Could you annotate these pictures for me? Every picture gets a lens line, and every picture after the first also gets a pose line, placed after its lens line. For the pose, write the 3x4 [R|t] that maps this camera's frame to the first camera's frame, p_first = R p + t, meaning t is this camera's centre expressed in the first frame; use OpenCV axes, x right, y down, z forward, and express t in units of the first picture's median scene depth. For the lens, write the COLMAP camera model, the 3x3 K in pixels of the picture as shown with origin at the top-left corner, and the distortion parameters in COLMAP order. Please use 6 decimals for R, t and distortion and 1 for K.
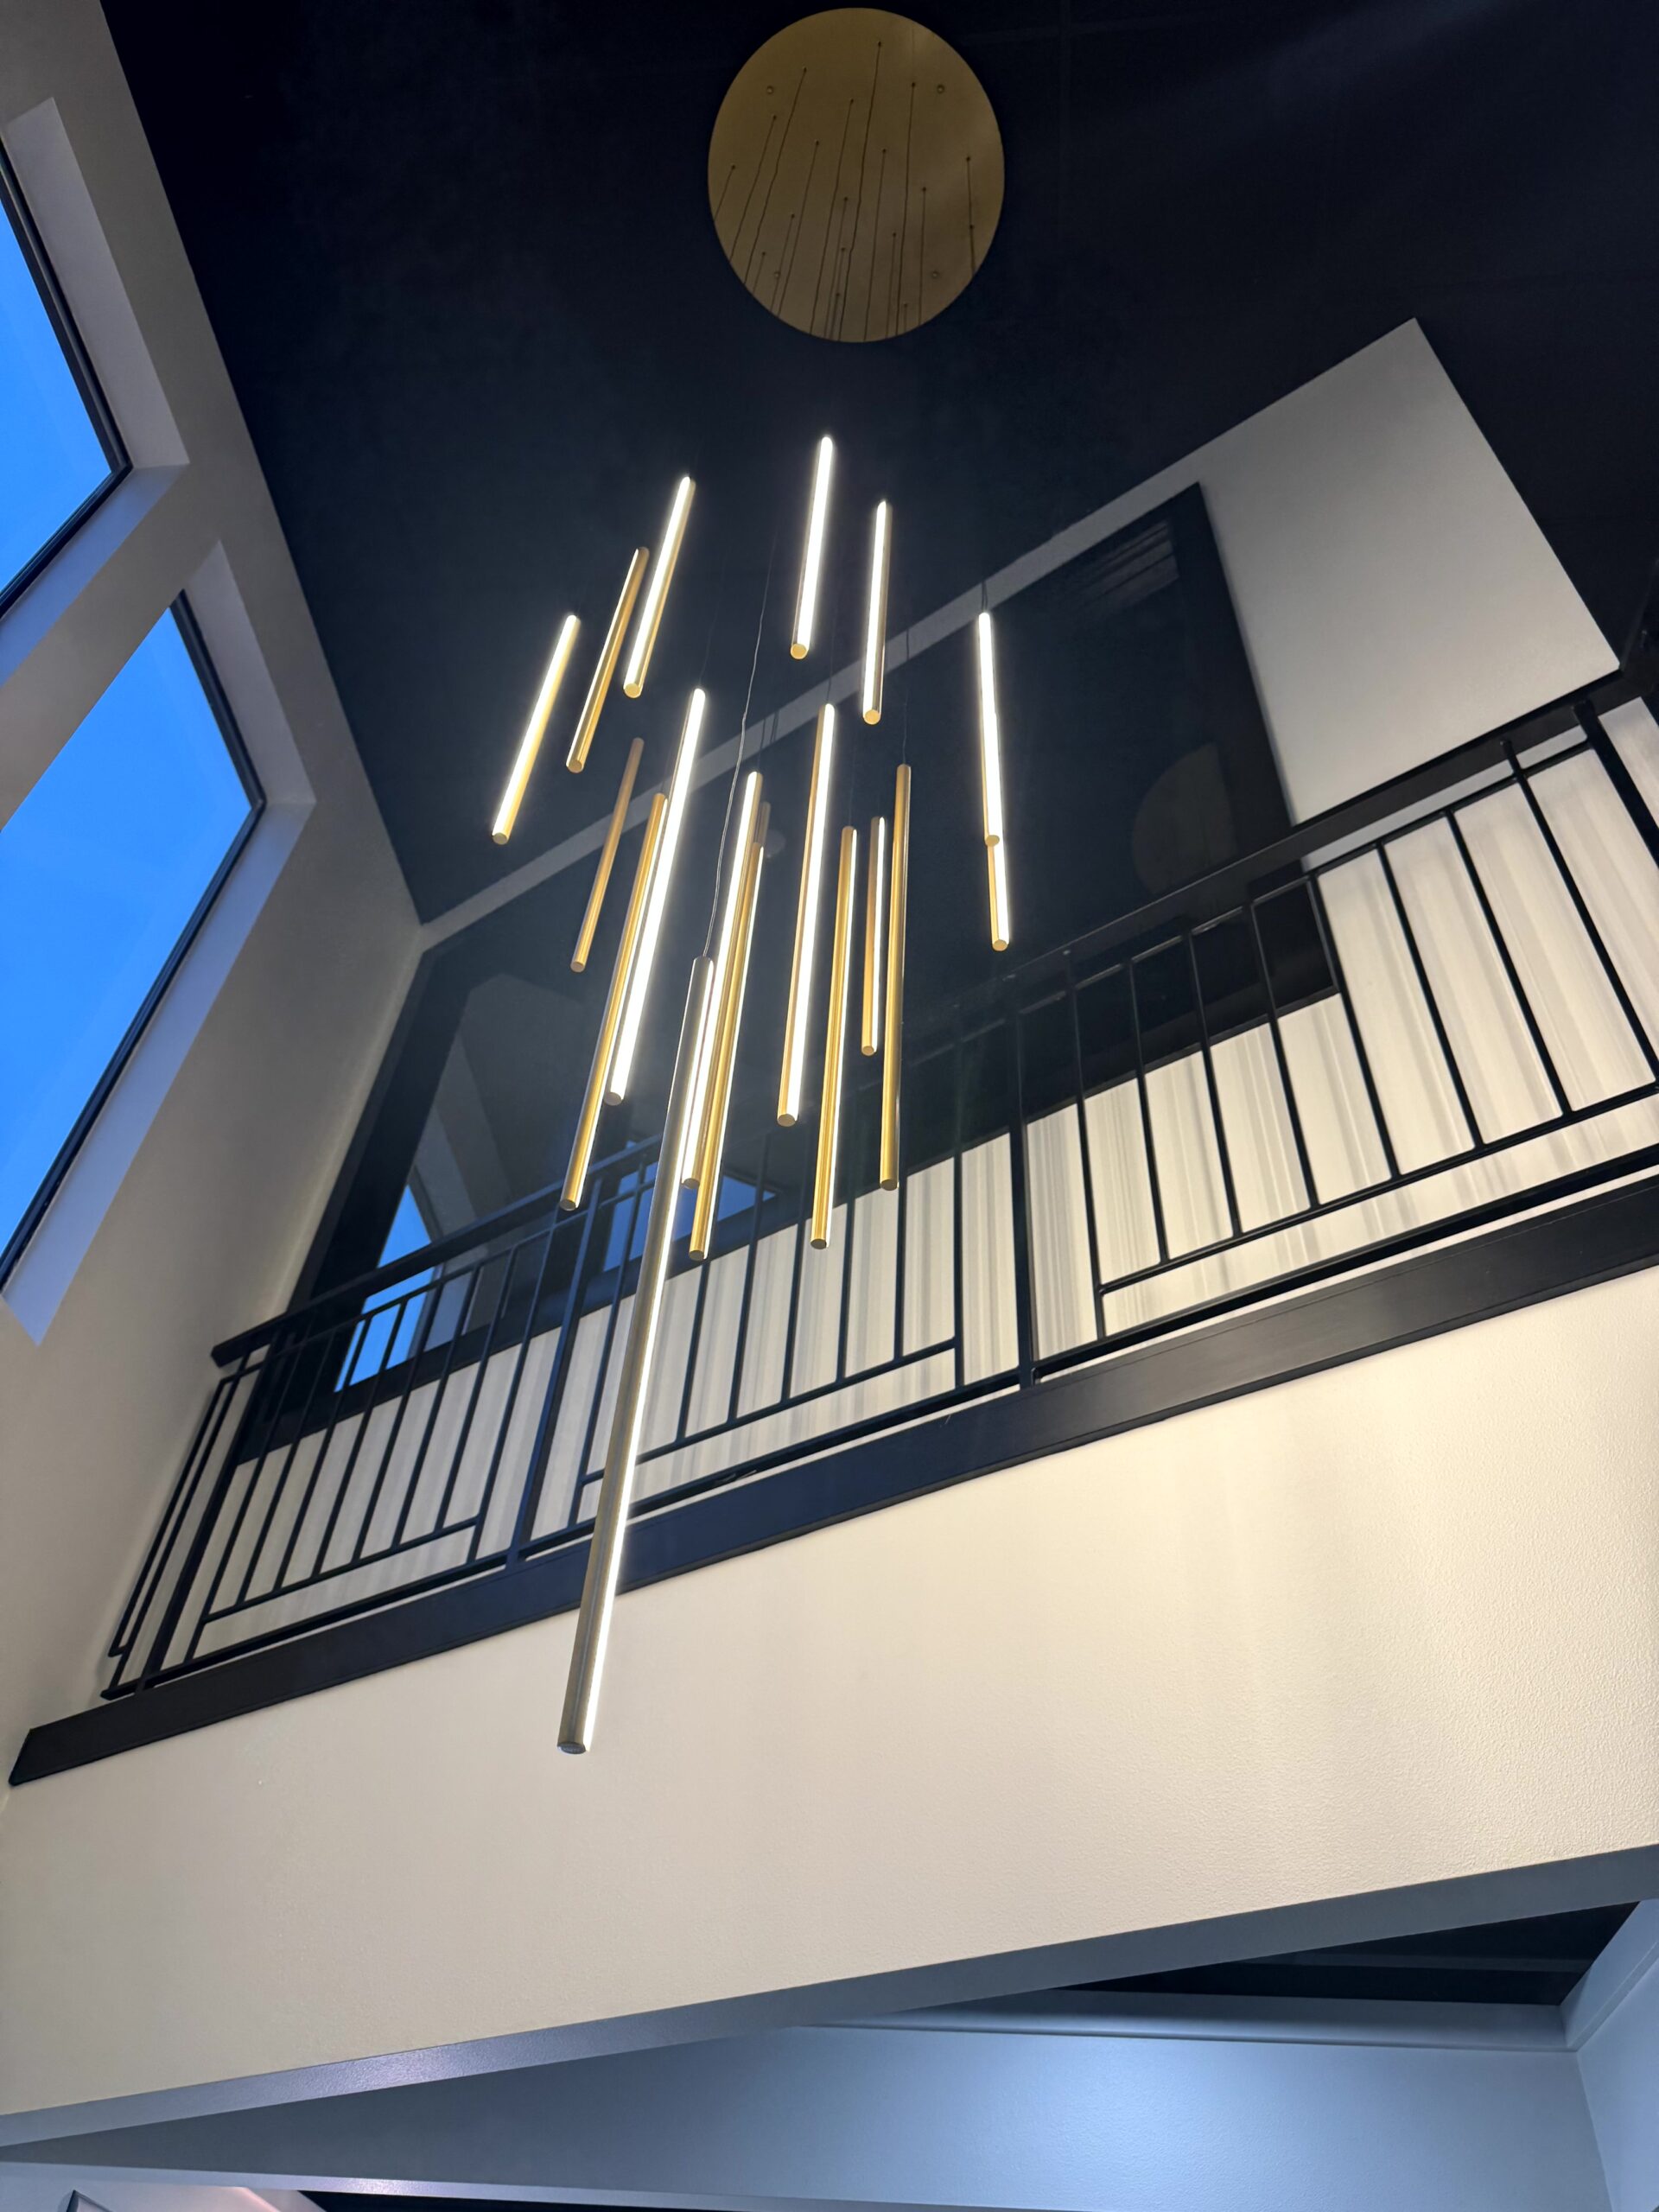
lens RADIAL K [[1505.3, 0, 829.5], [0, 1505.3, 1106.0], [0, 0, 1]] dist [0.069465, 0.000386]
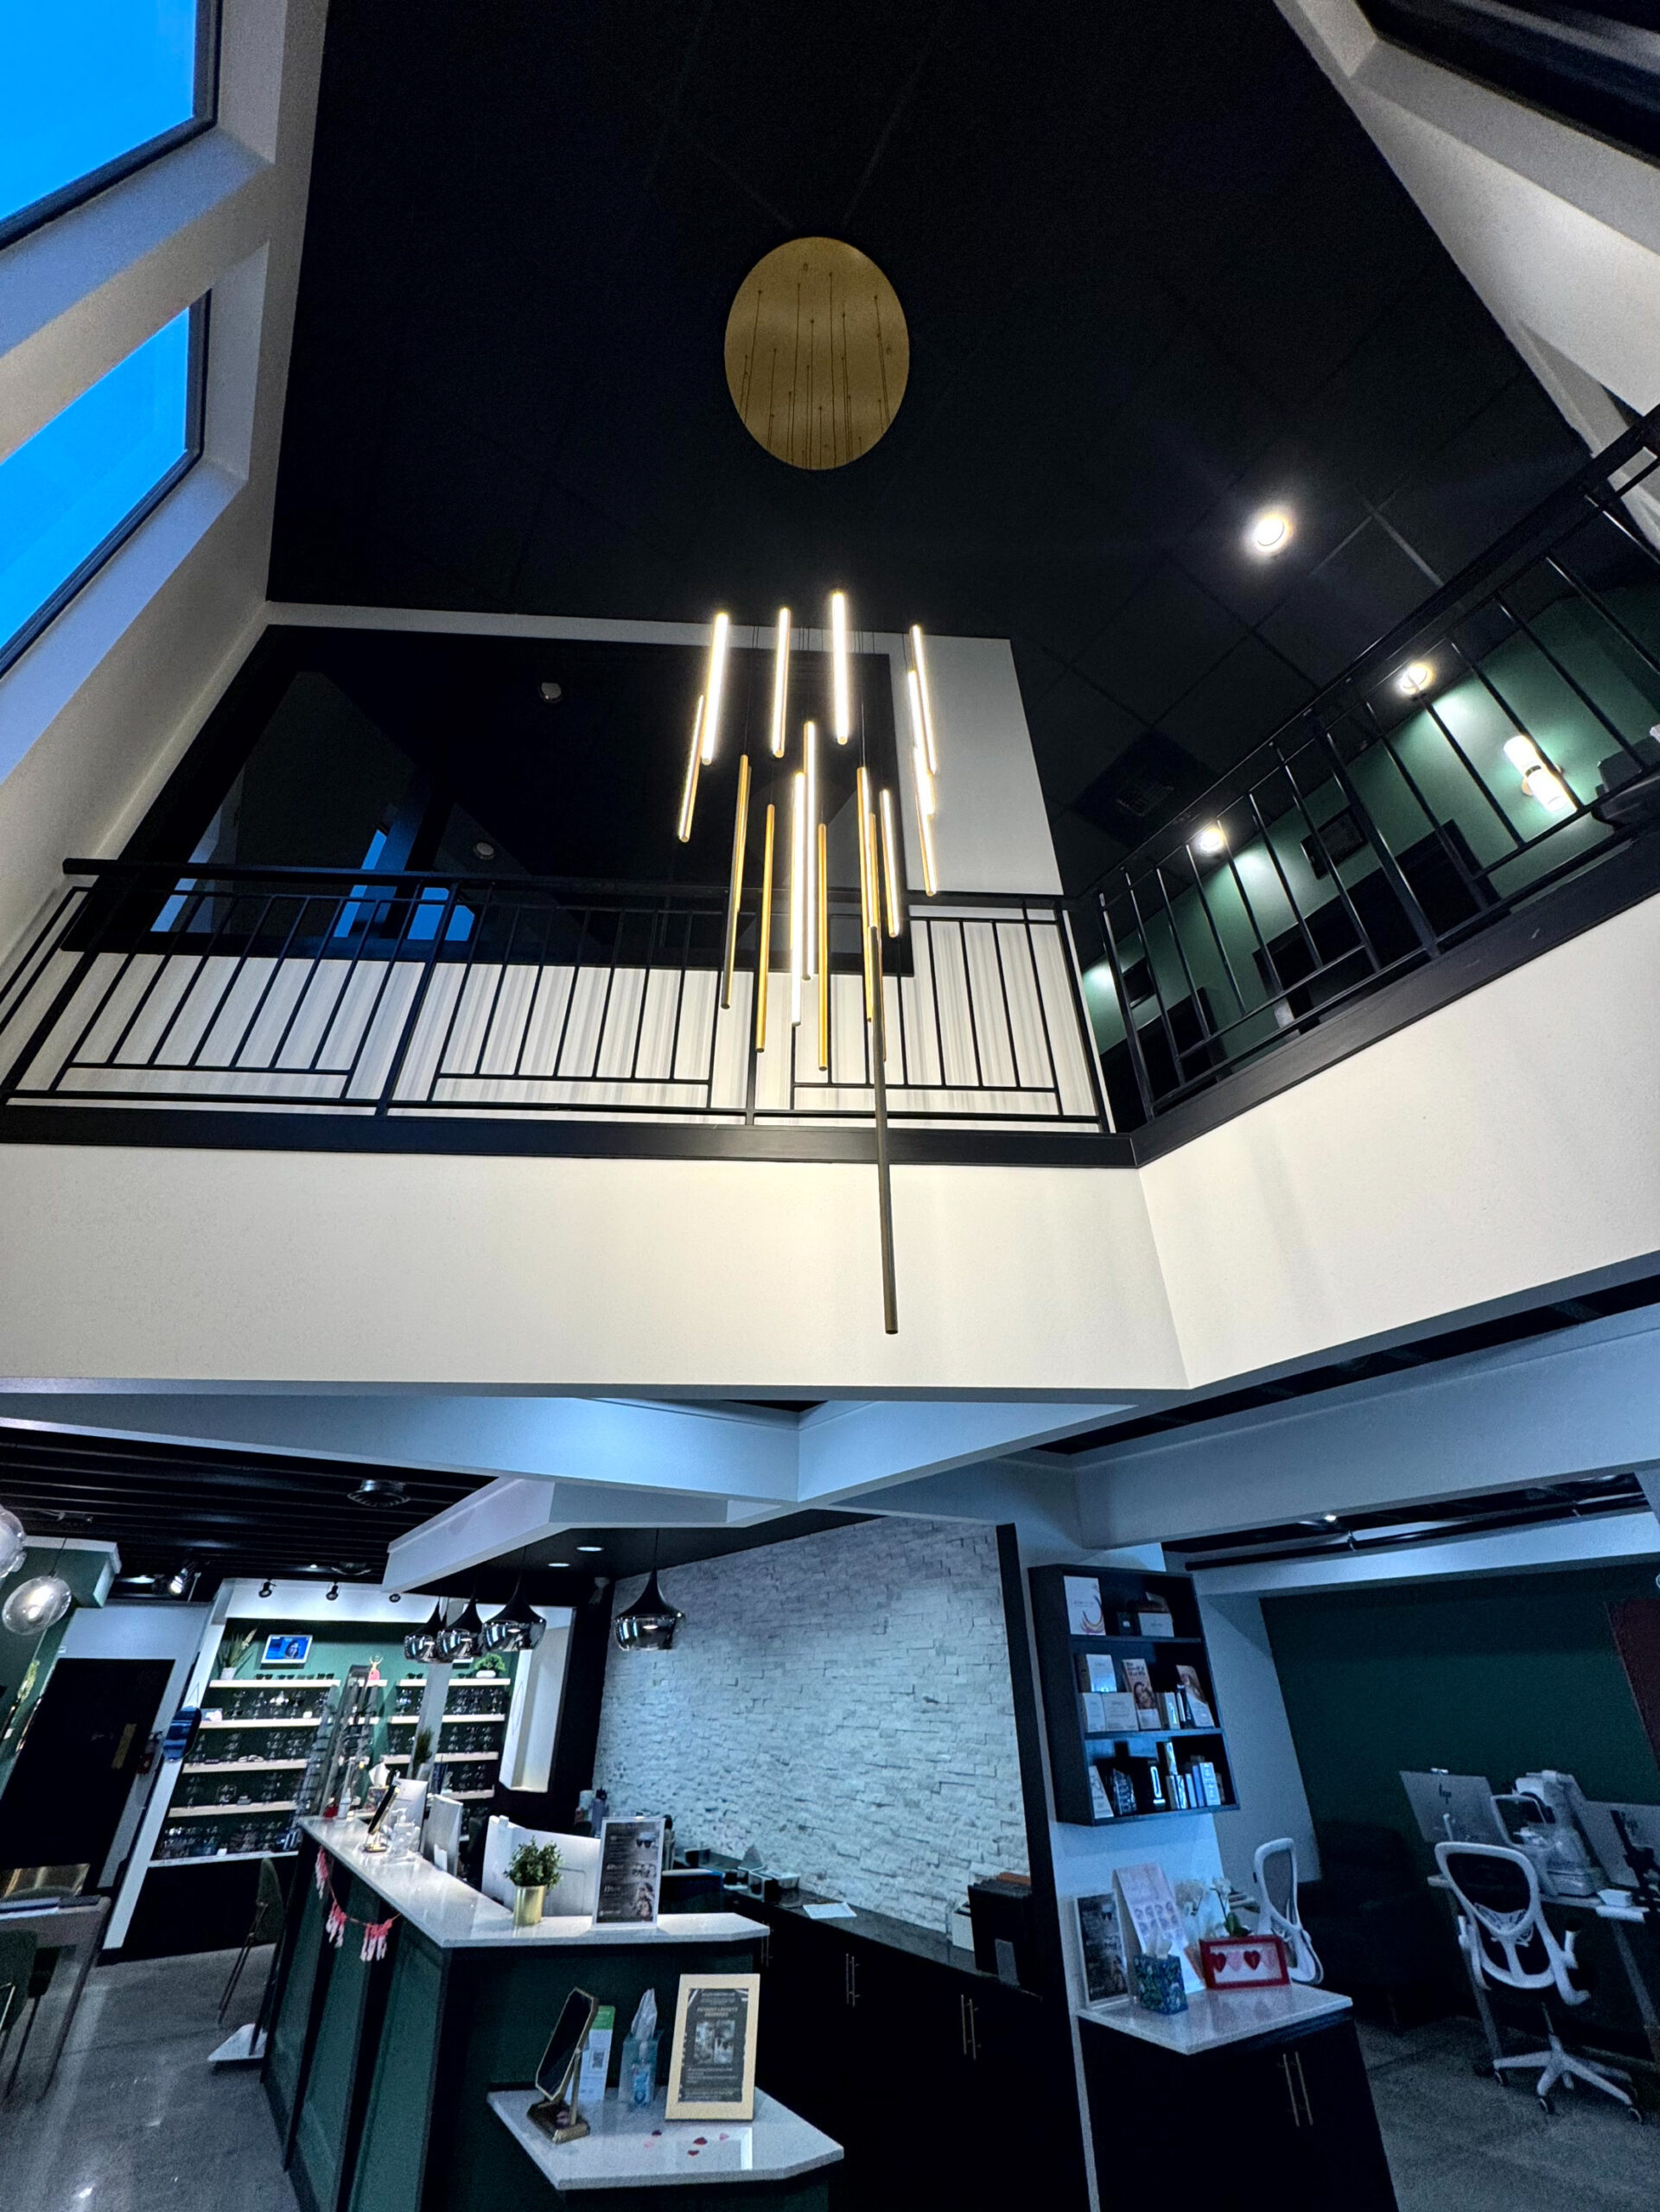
lens RADIAL K [[886.5, 0, 830.0], [0, 886.5, 1106.0], [0, 0, 1]] dist [-0.001241, -0.000350]
pose [[0.781508, 0.346669, 0.518715, -0.255731], [-0.403954, 0.914775, -0.002759, 0.108082], [-0.475464, -0.207381, 0.854942, 0.085212]]
